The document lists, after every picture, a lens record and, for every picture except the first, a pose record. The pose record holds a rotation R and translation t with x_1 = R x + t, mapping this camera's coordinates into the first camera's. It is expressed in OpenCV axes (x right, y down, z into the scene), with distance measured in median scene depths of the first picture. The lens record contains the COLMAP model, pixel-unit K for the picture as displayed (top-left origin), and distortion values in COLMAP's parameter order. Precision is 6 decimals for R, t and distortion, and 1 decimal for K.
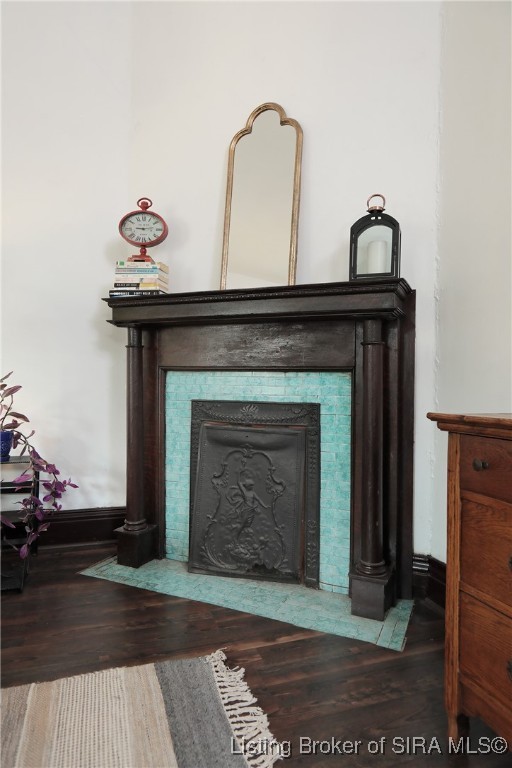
lens RADIAL K [[487.6, 0, 253.9], [0, 487.6, 385.0], [0, 0, 1]] dist [-0.027346, -0.000583]
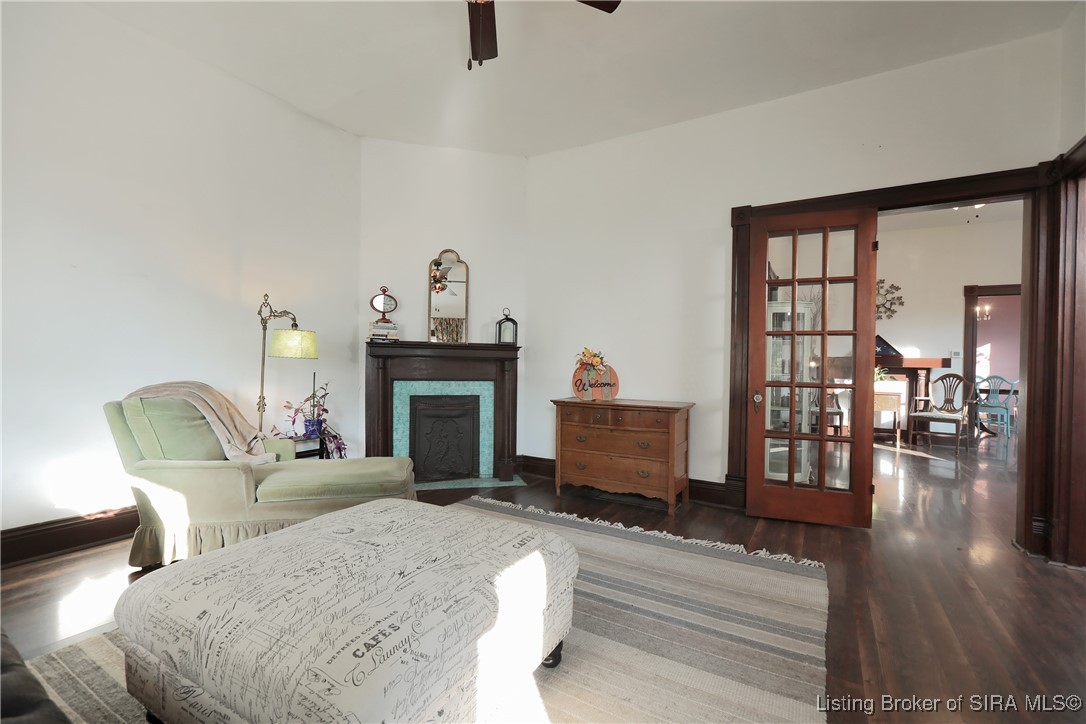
lens RADIAL K [[481.5, 0, 547.7], [0, 481.5, 364.3], [0, 0, 1]] dist [-0.002643, 0.000265]
pose [[0.755467, -0.006424, 0.655155, -0.984924], [-0.003244, 0.999903, 0.013544, -0.123460], [-0.655178, -0.012357, 0.755373, -0.803989]]
